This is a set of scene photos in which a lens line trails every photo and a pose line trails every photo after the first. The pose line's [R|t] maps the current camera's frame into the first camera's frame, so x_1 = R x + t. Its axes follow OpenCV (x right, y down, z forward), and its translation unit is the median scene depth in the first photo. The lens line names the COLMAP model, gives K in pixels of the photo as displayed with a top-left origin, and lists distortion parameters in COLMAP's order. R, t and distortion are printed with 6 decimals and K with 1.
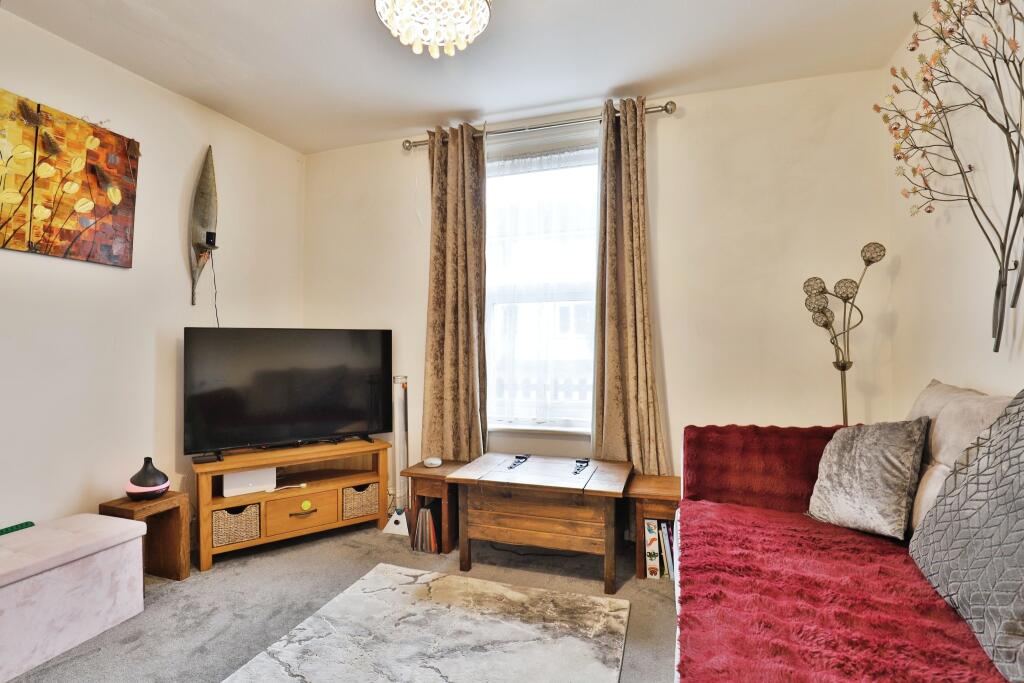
lens RADIAL K [[504.9, 0, 509.6], [0, 504.9, 324.9], [0, 0, 1]] dist [-0.013934, 0.000958]
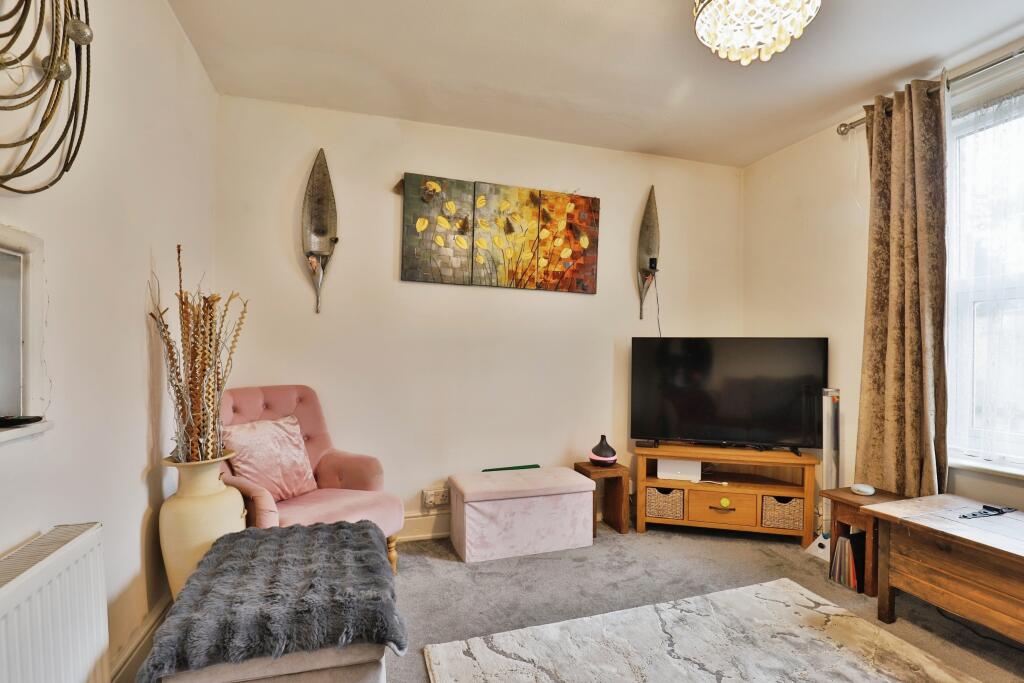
lens RADIAL K [[484.5, 0, 512.0], [0, 484.5, 341.5], [0, 0, 1]] dist [-0.000752, 0.000070]
pose [[0.624697, -0.002882, -0.780862, 0.122412], [0.016385, 0.999821, 0.009418, -0.001231], [0.780696, -0.018678, 0.624632, 0.007544]]
